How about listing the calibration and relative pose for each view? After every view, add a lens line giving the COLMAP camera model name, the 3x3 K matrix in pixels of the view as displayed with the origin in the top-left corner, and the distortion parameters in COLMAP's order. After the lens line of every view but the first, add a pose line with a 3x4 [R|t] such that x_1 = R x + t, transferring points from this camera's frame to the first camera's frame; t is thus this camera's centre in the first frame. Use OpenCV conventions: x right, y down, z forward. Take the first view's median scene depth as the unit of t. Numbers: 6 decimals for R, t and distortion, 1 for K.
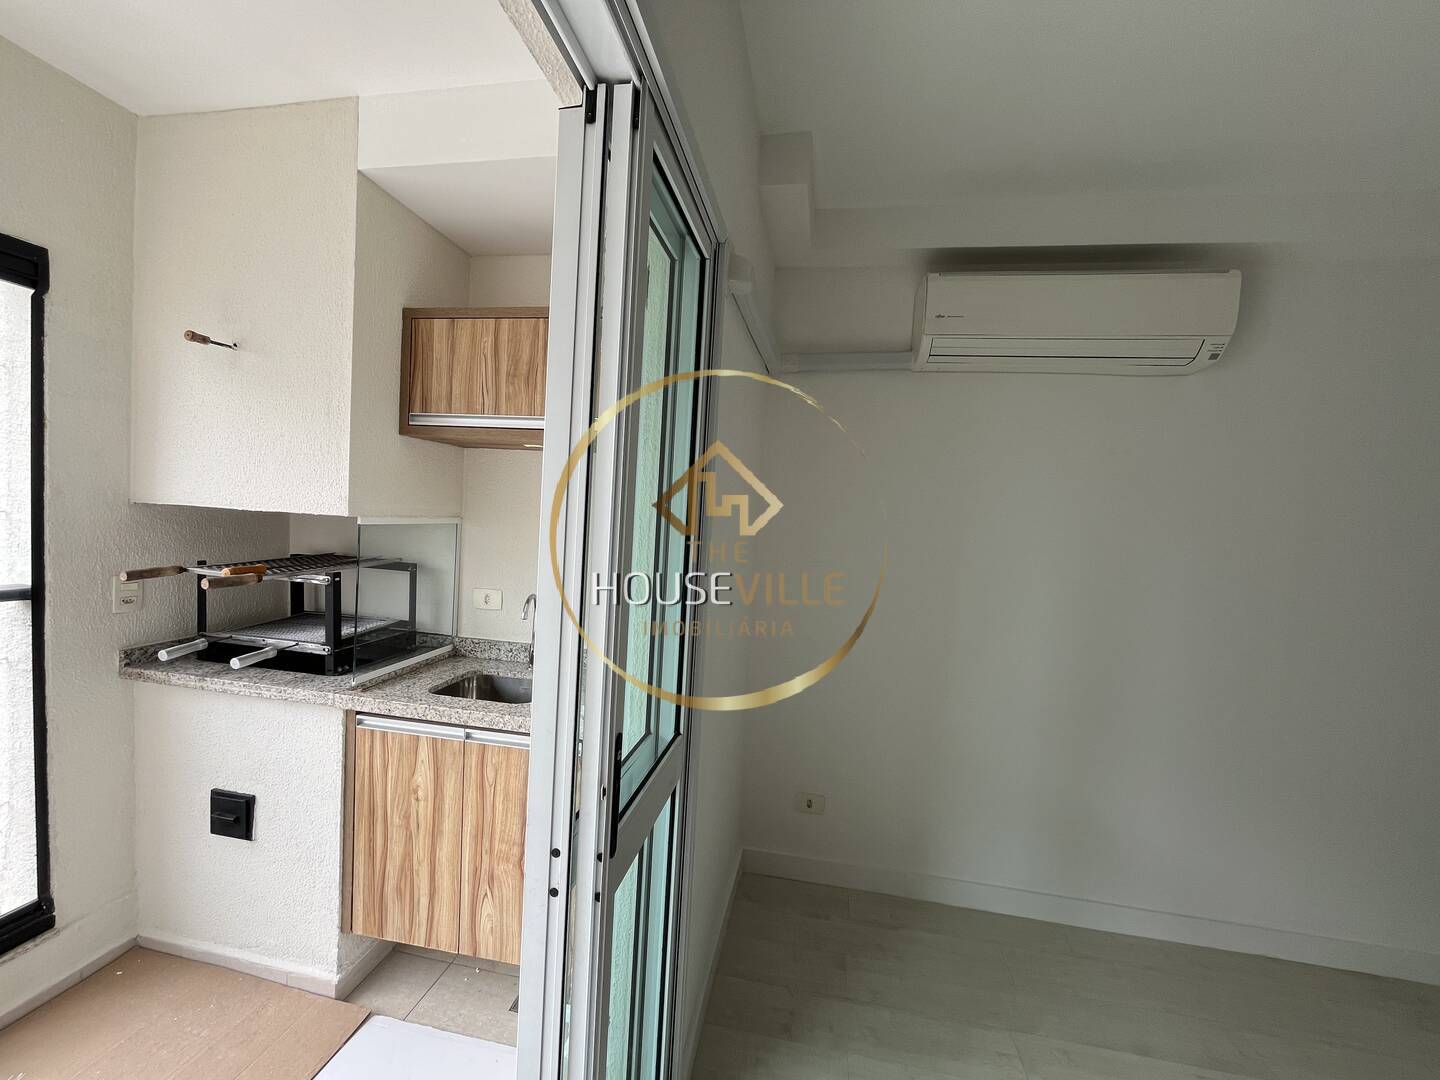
lens RADIAL K [[584.9, 0, 720.0], [0, 584.9, 540.0], [0, 0, 1]] dist [-0.003122, 0.000121]
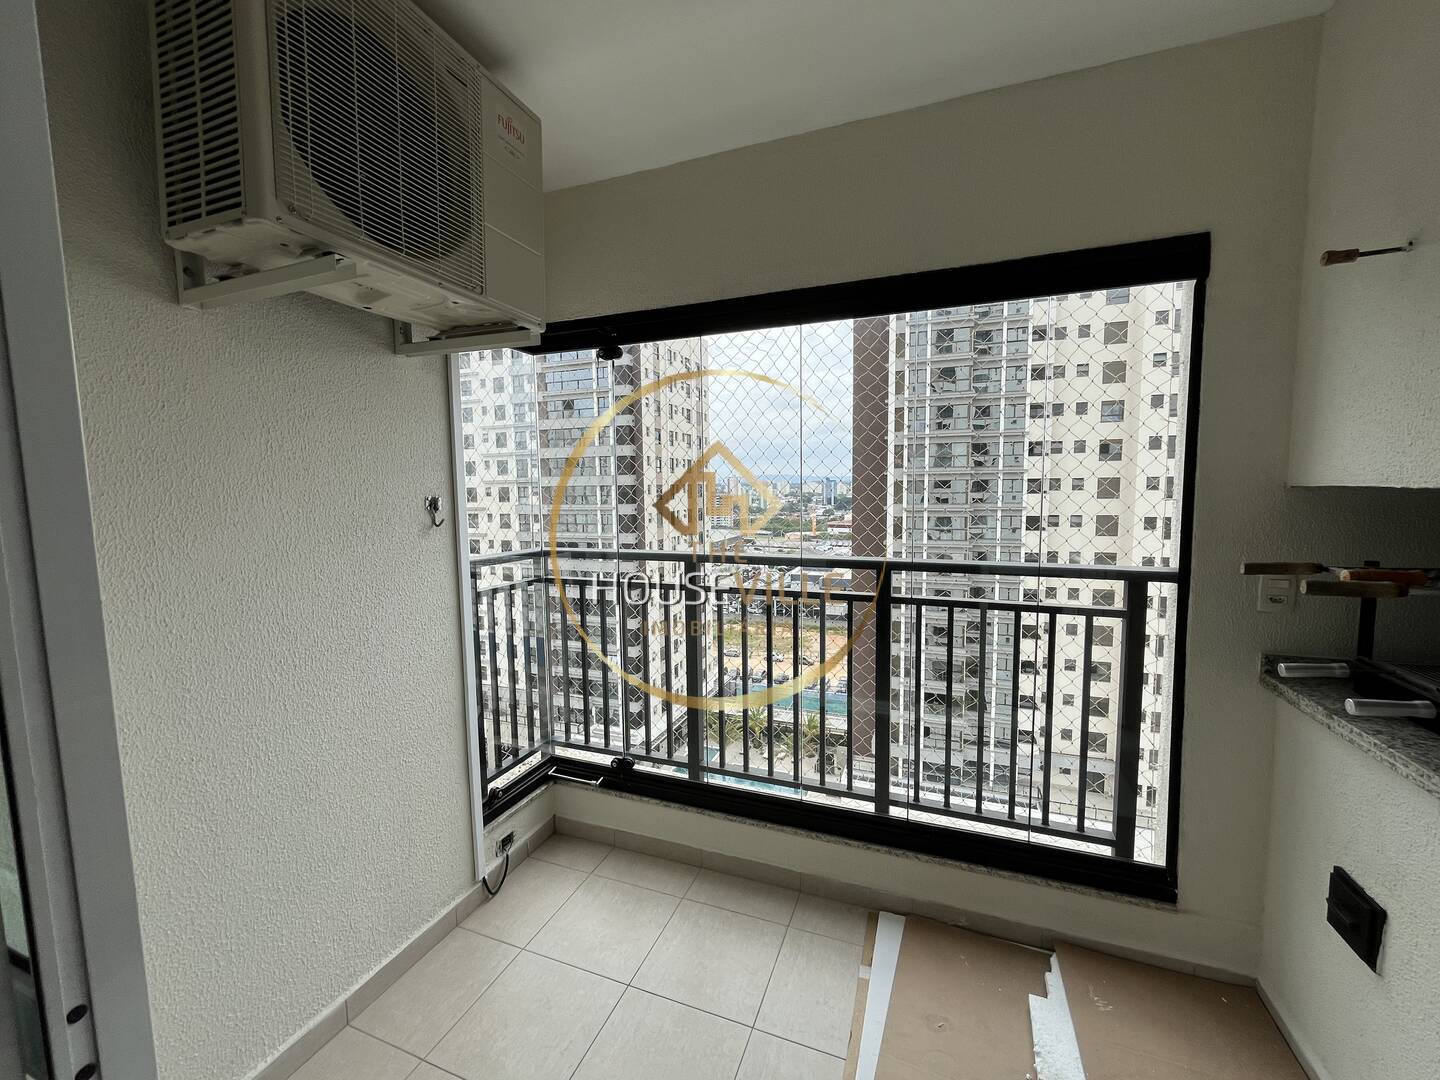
lens RADIAL K [[584.9, 0, 720.0], [0, 584.9, 540.0], [0, 0, 1]] dist [-0.003122, 0.000121]
pose [[-0.202567, 0.035964, -0.978608, 0.002857], [-0.048189, 0.997749, 0.046642, 0.015445], [0.978082, 0.056606, -0.200378, 0.377100]]
